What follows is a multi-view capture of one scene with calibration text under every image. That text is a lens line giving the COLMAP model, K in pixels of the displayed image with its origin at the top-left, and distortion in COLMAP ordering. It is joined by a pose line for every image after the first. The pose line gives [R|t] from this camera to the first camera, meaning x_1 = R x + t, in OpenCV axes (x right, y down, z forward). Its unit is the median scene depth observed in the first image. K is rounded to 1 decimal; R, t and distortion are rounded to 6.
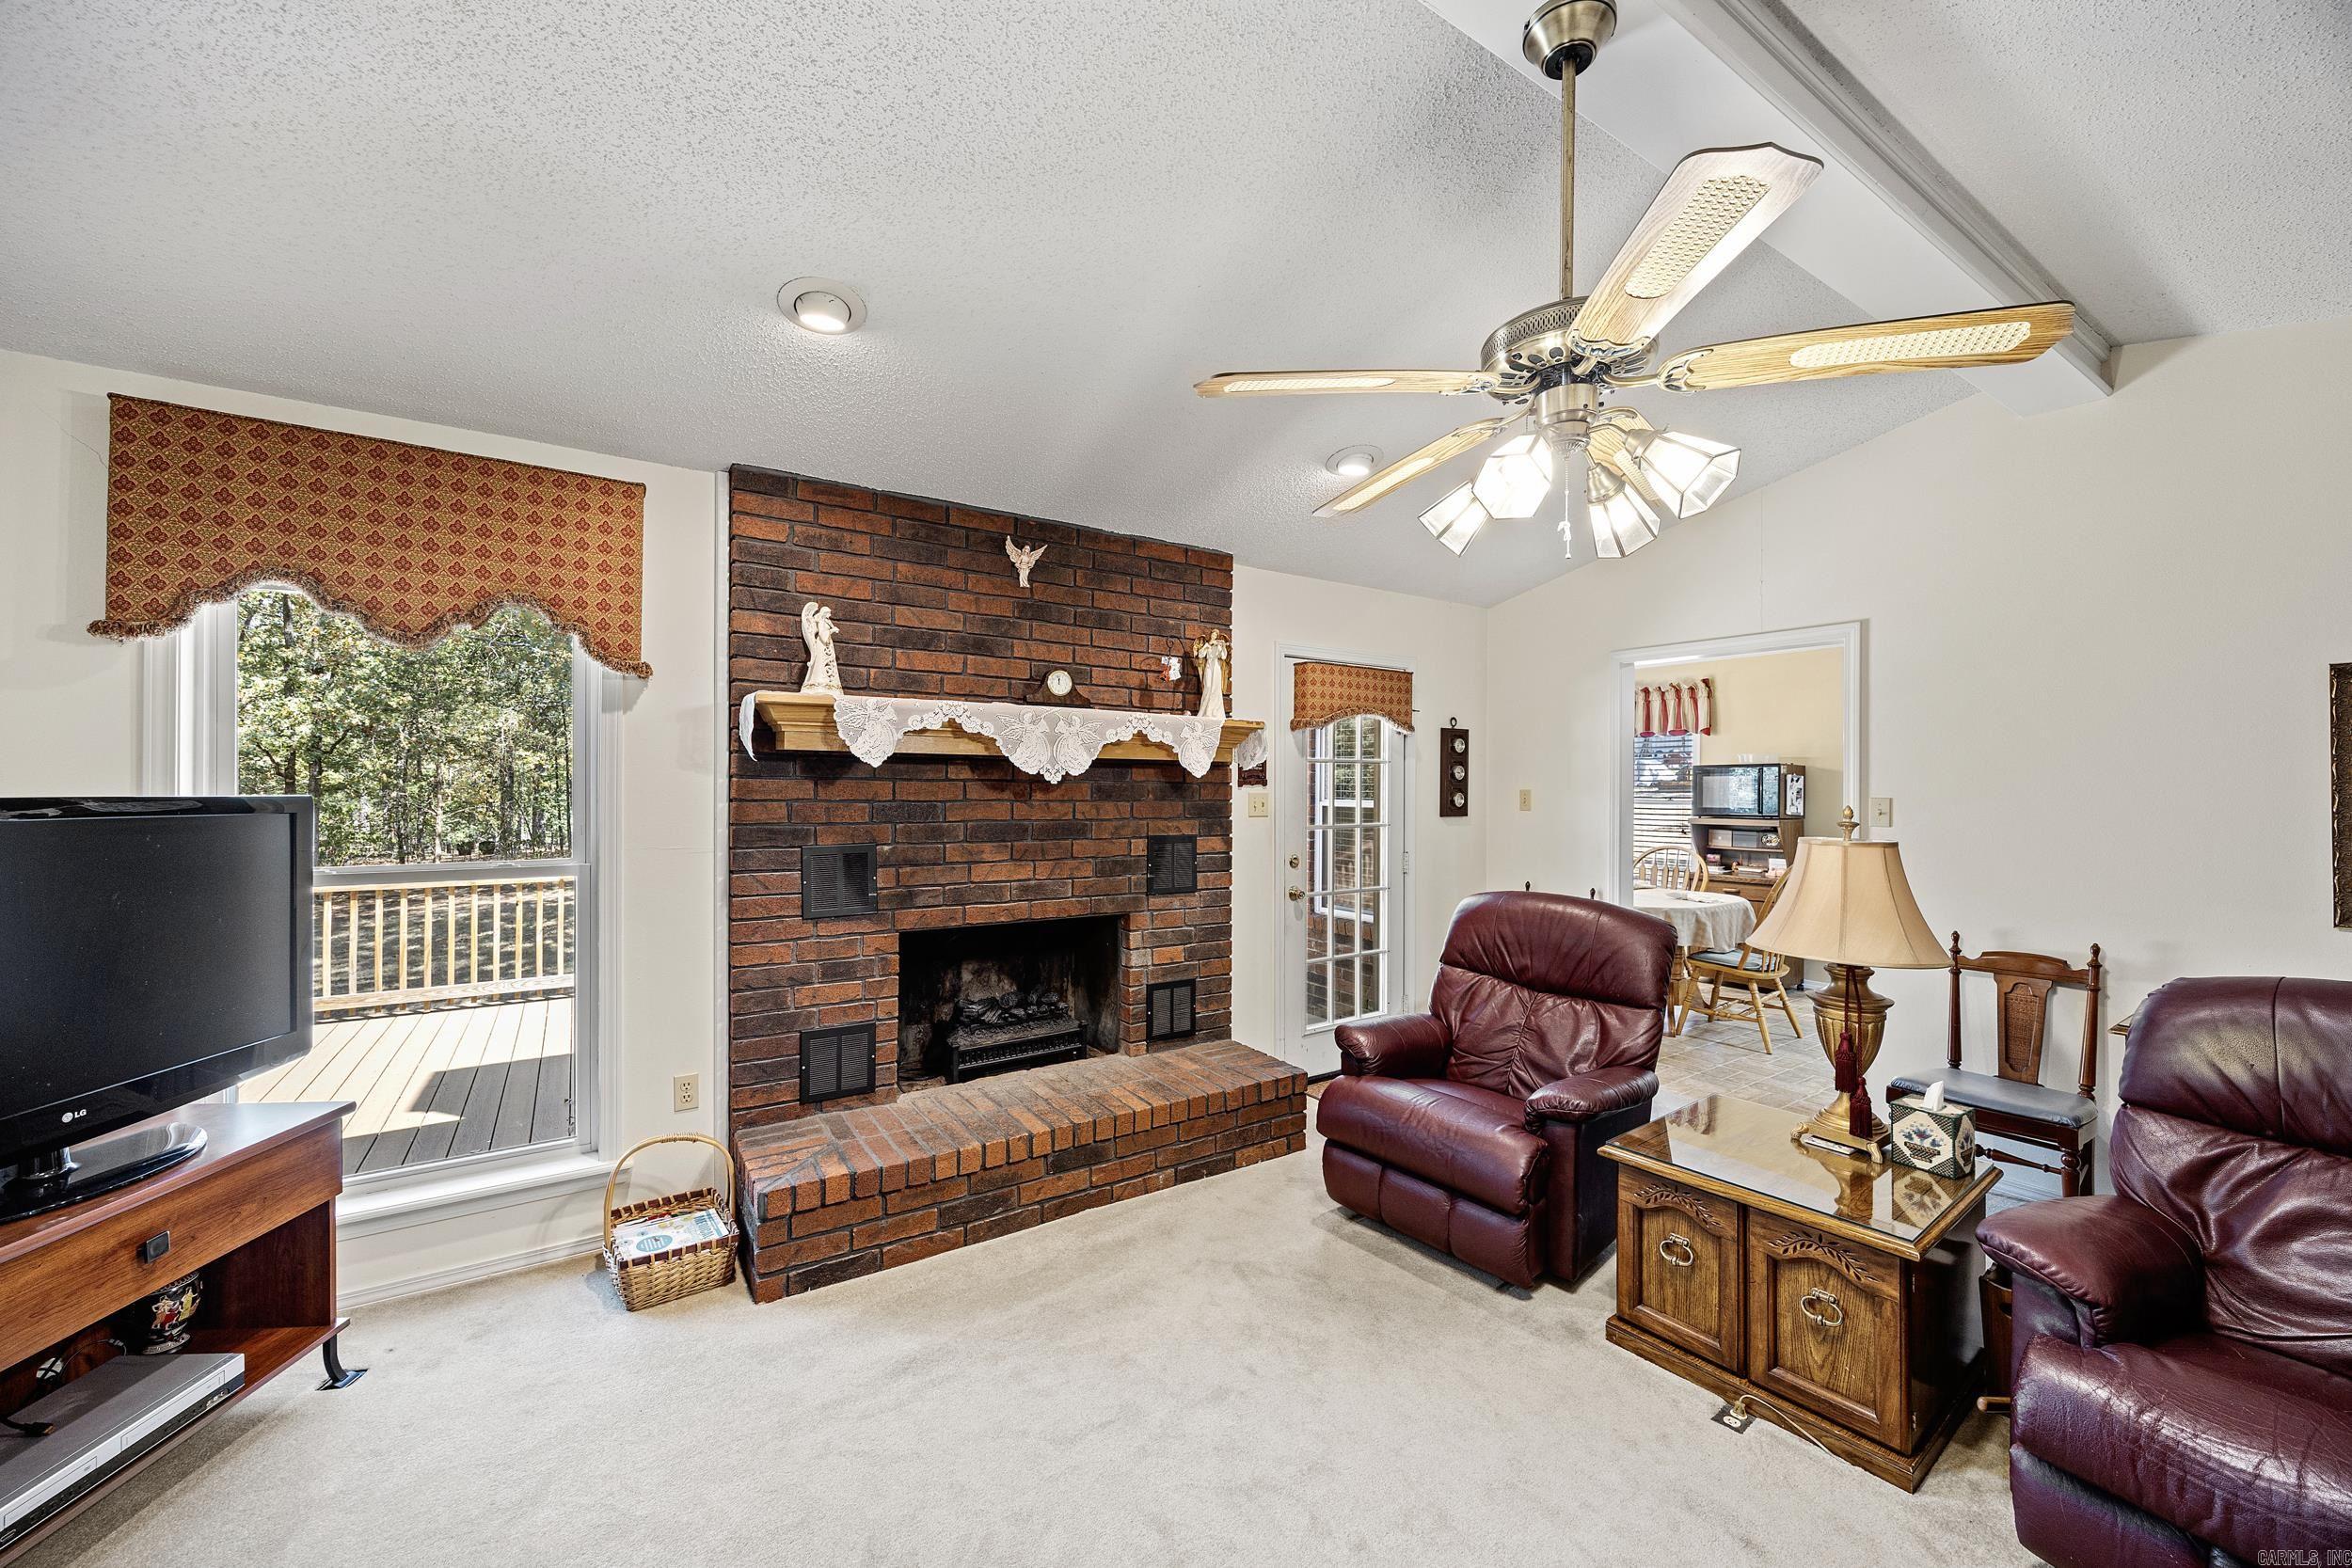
lens RADIAL K [[894.3, 0, 1172.8], [0, 894.3, 789.2], [0, 0, 1]] dist [-0.002317, -0.000169]
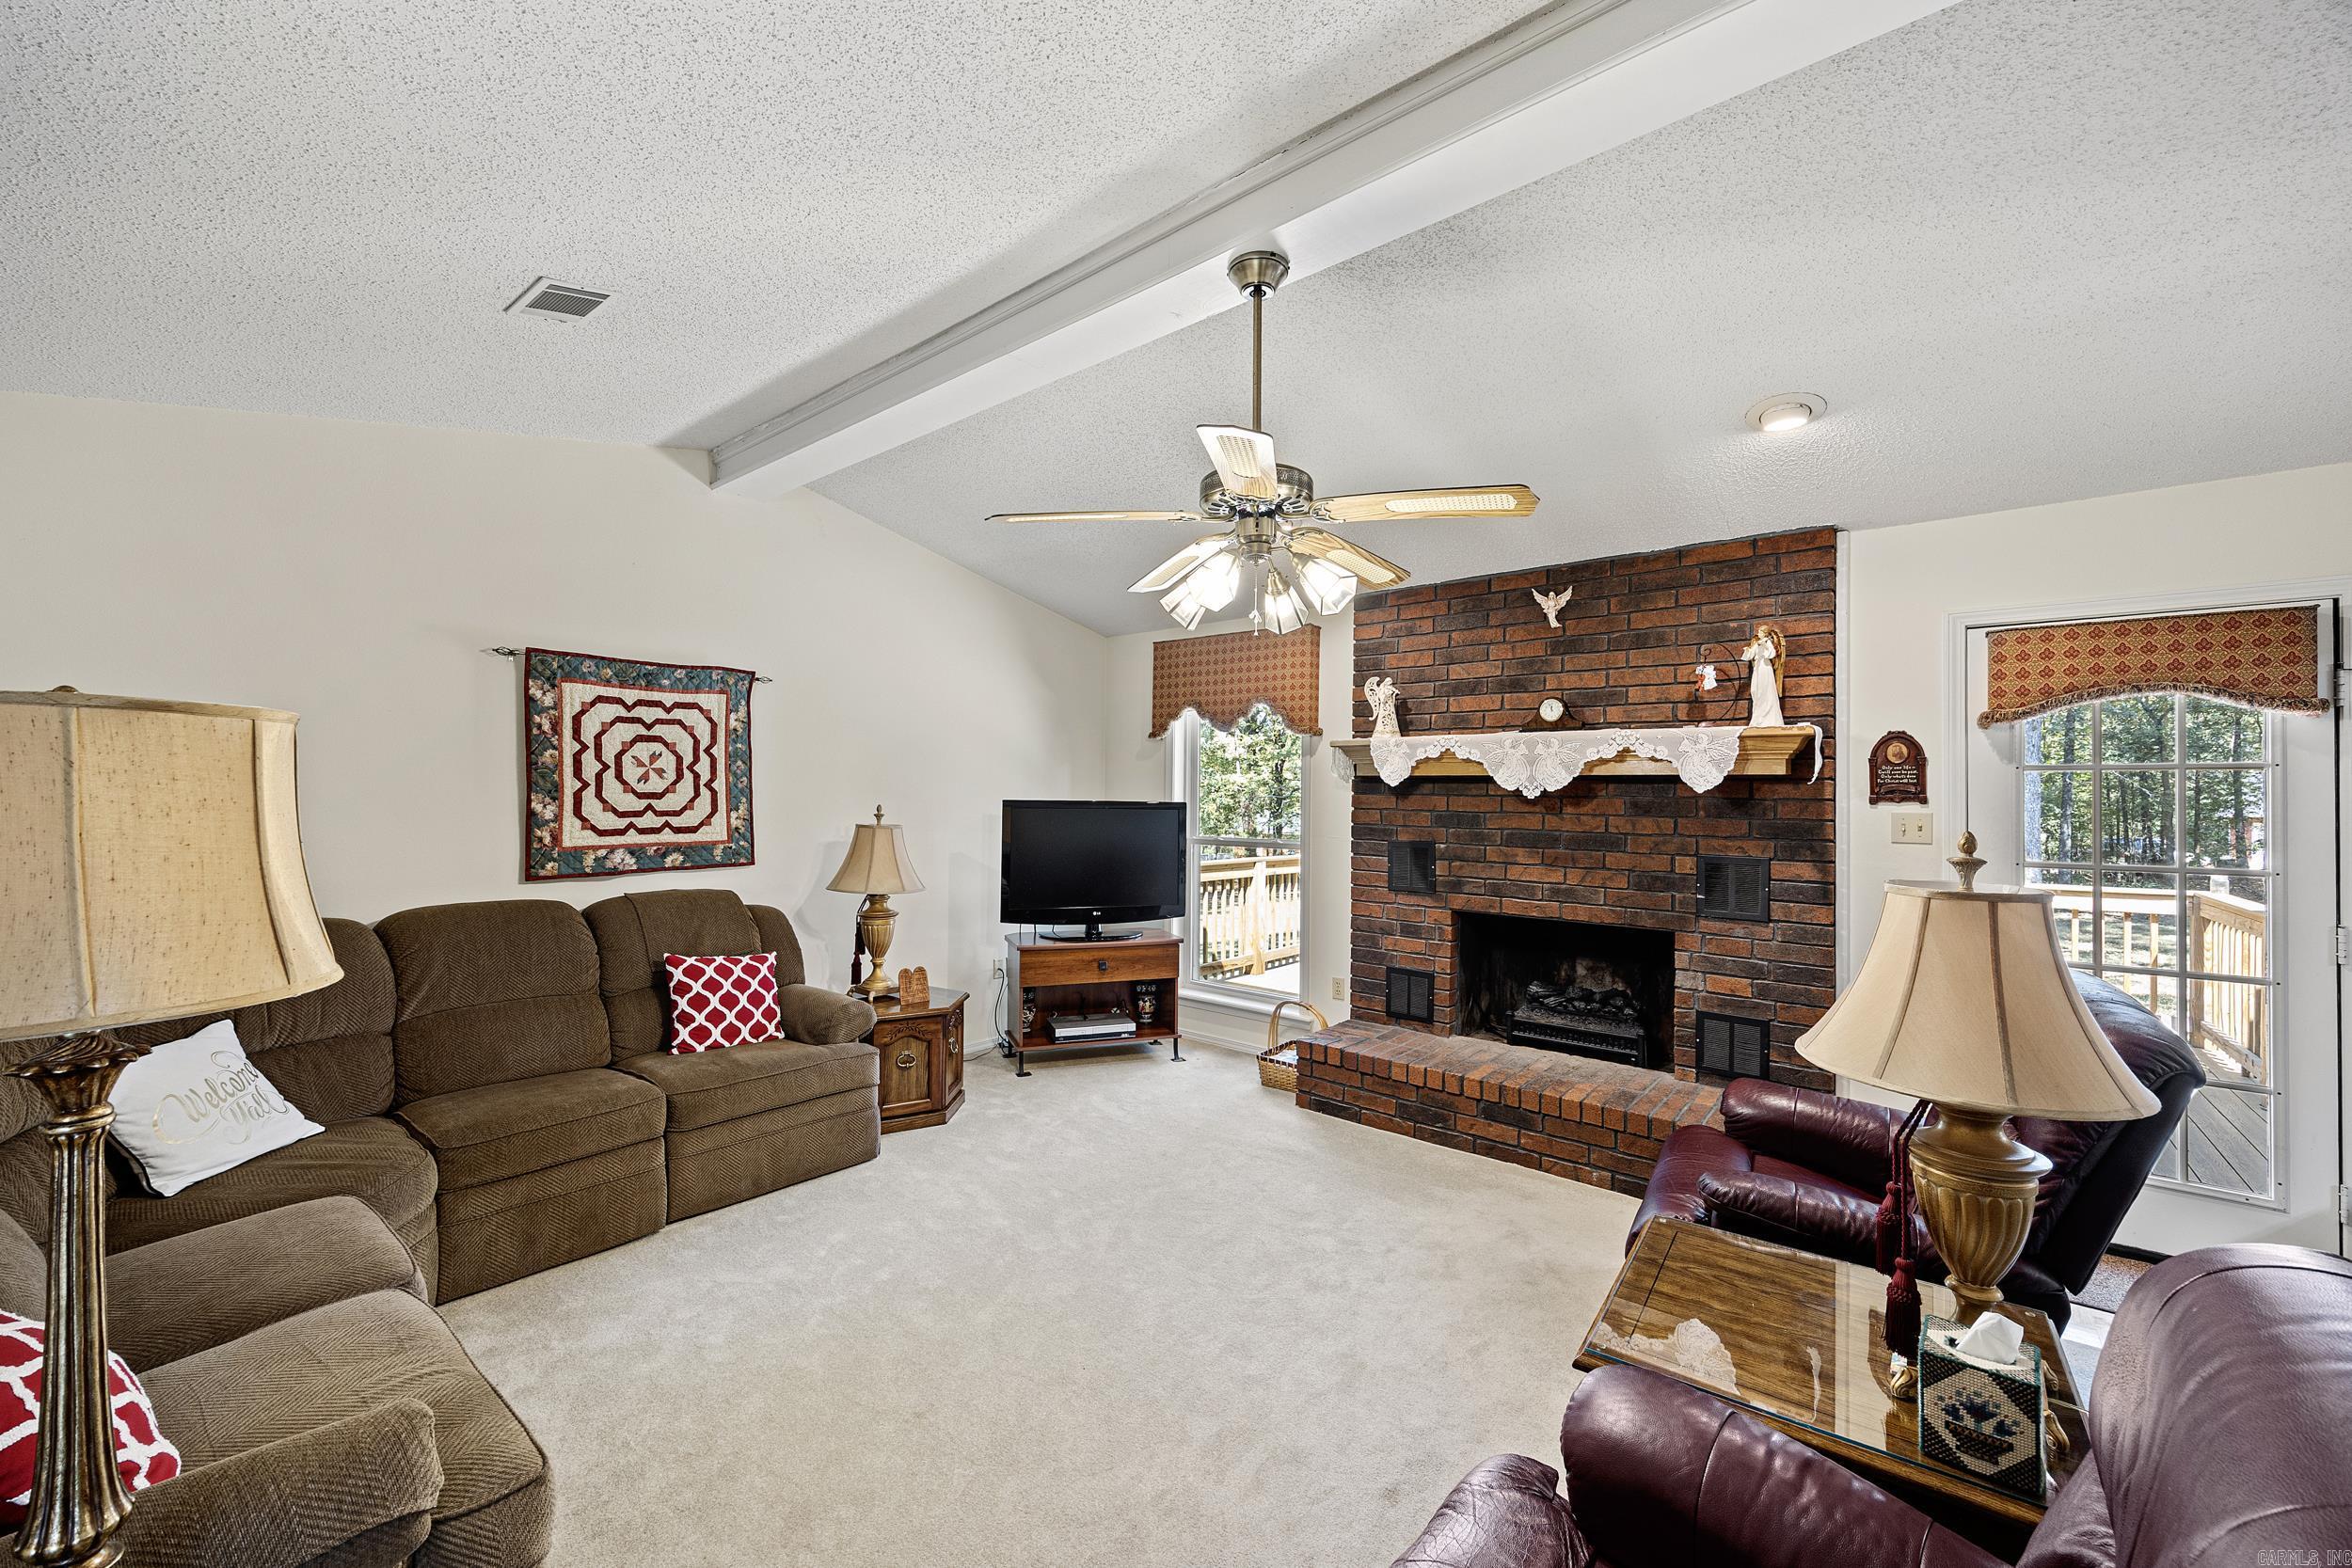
lens RADIAL K [[933.3, 0, 1176.1], [0, 933.3, 786.2], [0, 0, 1]] dist [-0.000138, -0.000036]
pose [[0.281466, -0.009085, -0.959528, 0.883332], [-0.010161, 0.999871, -0.012447, -0.002700], [0.959518, 0.013253, 0.281337, 0.209714]]
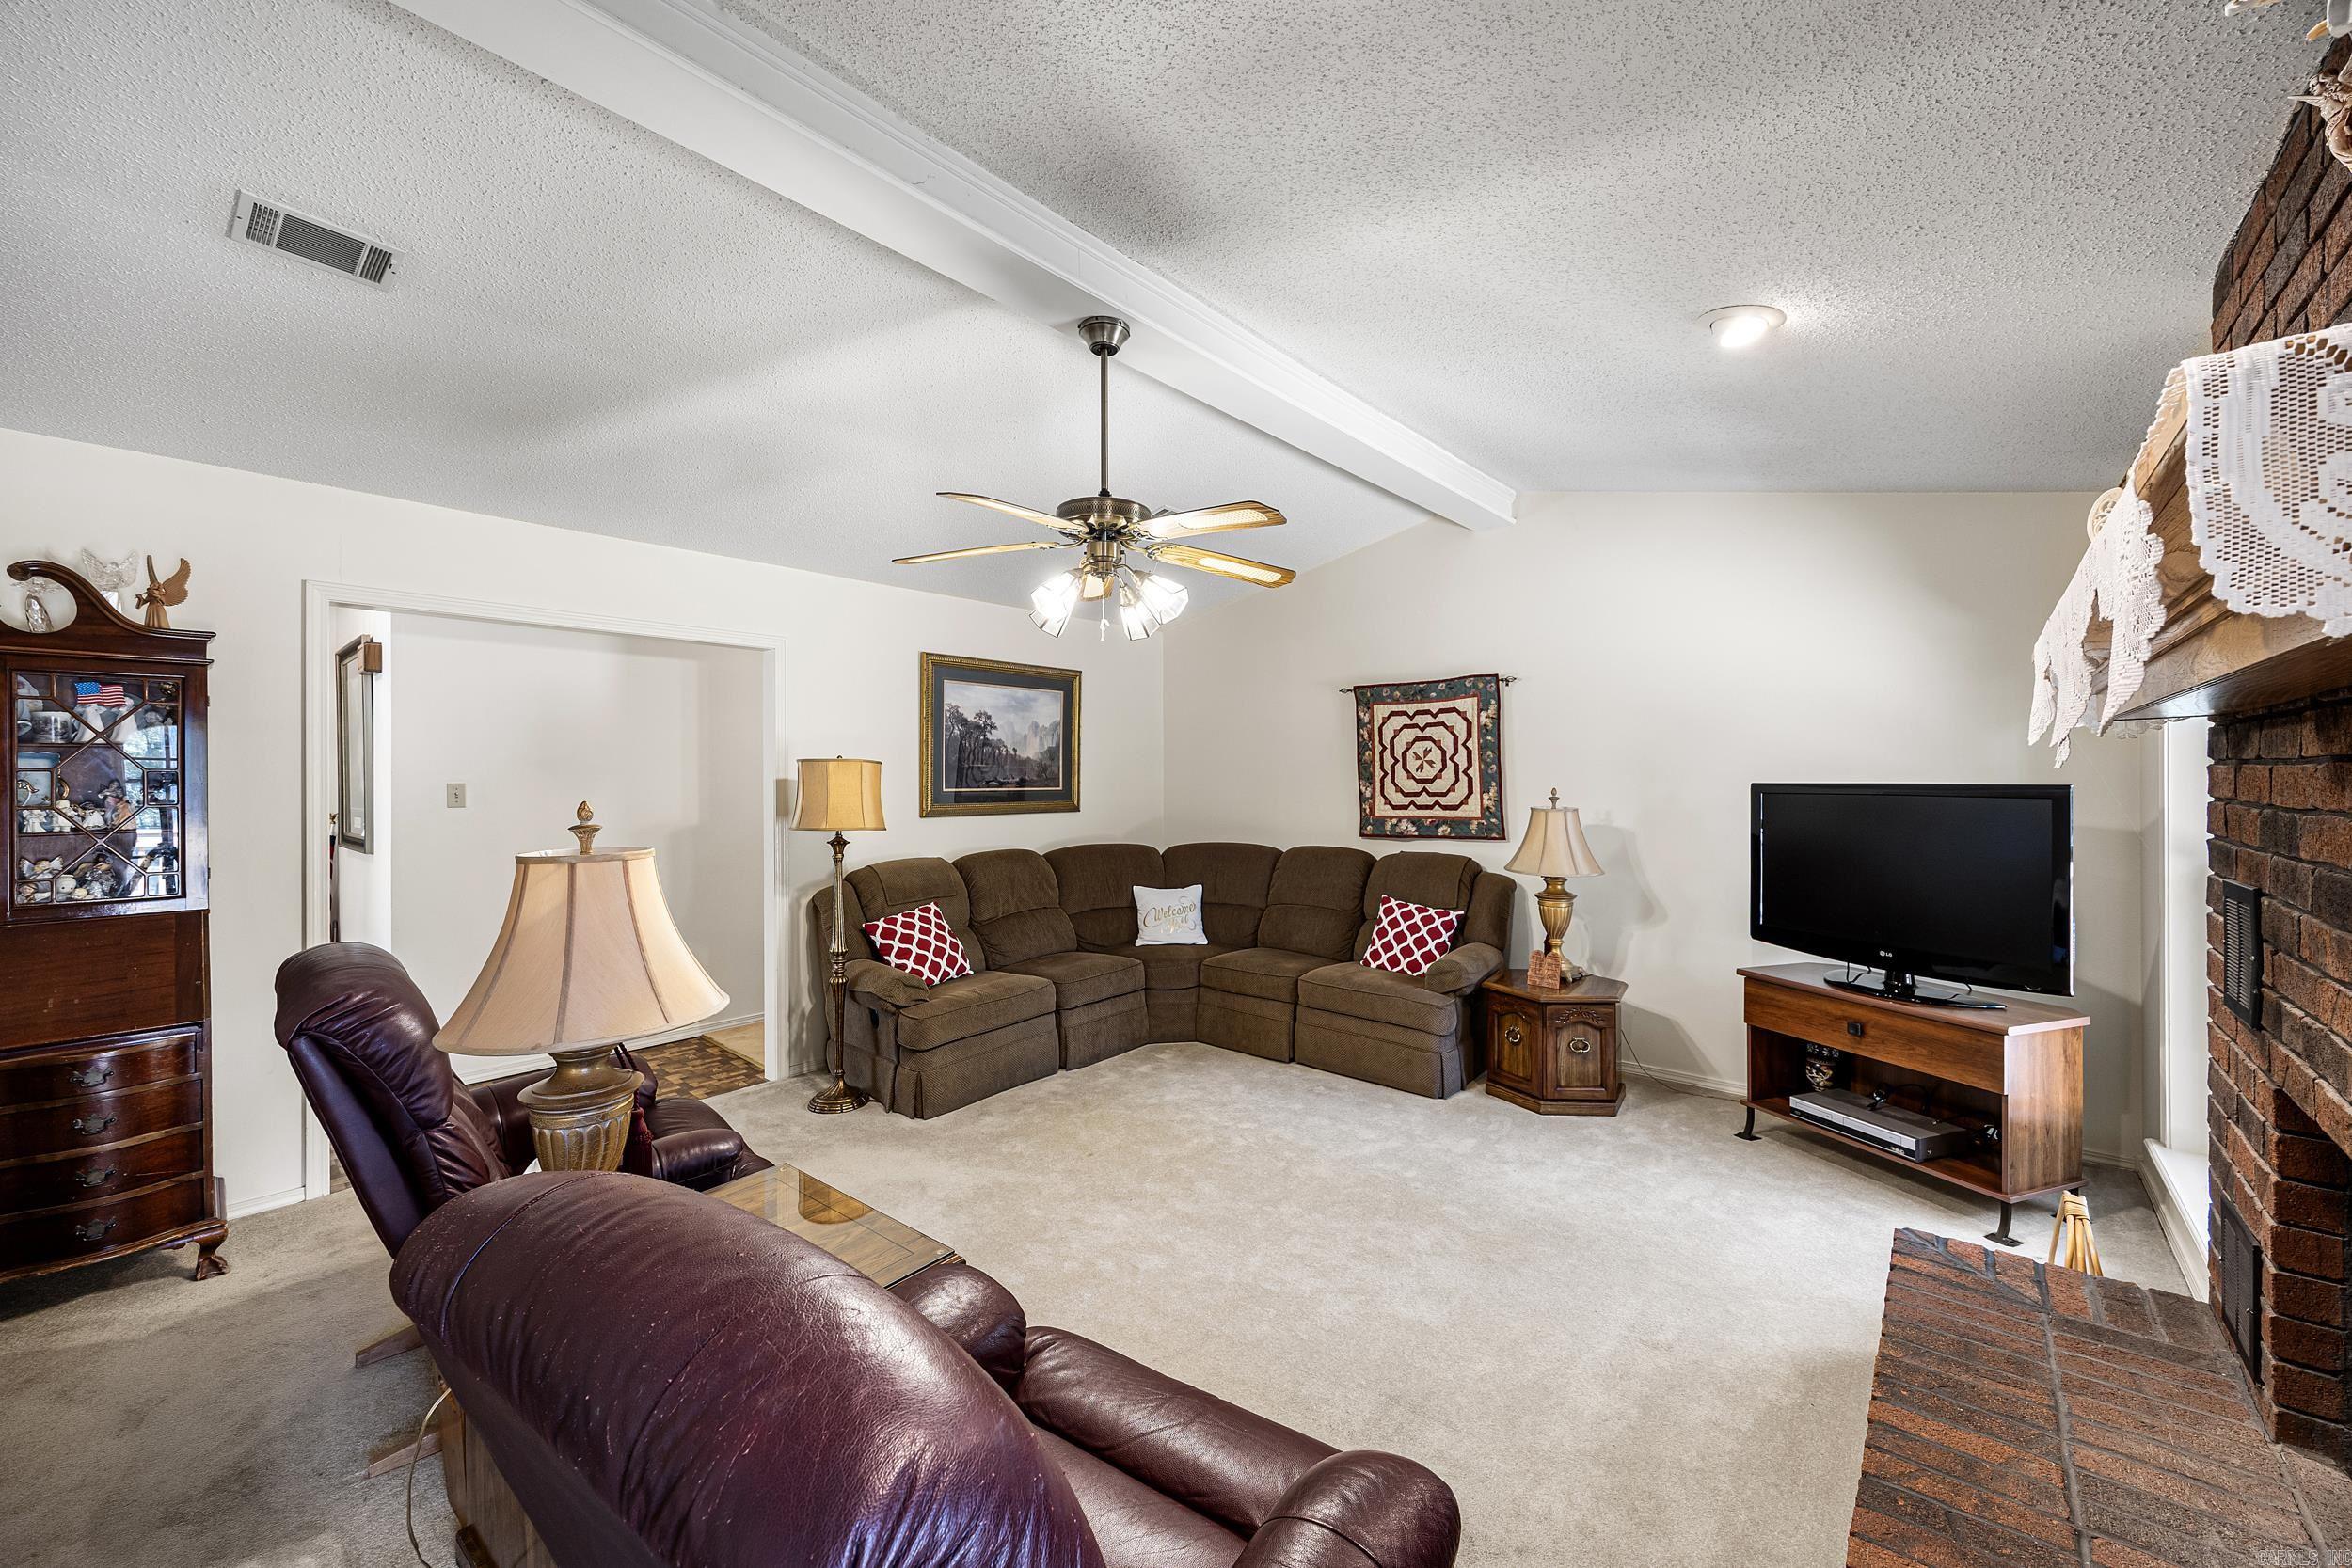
lens RADIAL K [[897.6, 0, 1178.4], [0, 897.6, 786.6], [0, 0, 1]] dist [0.000035, -0.000217]
pose [[-0.967185, 0.000919, -0.254071, 0.352195], [-0.000414, 0.999986, 0.005195, 0.003163], [0.254072, 0.005129, -0.967172, 1.271851]]
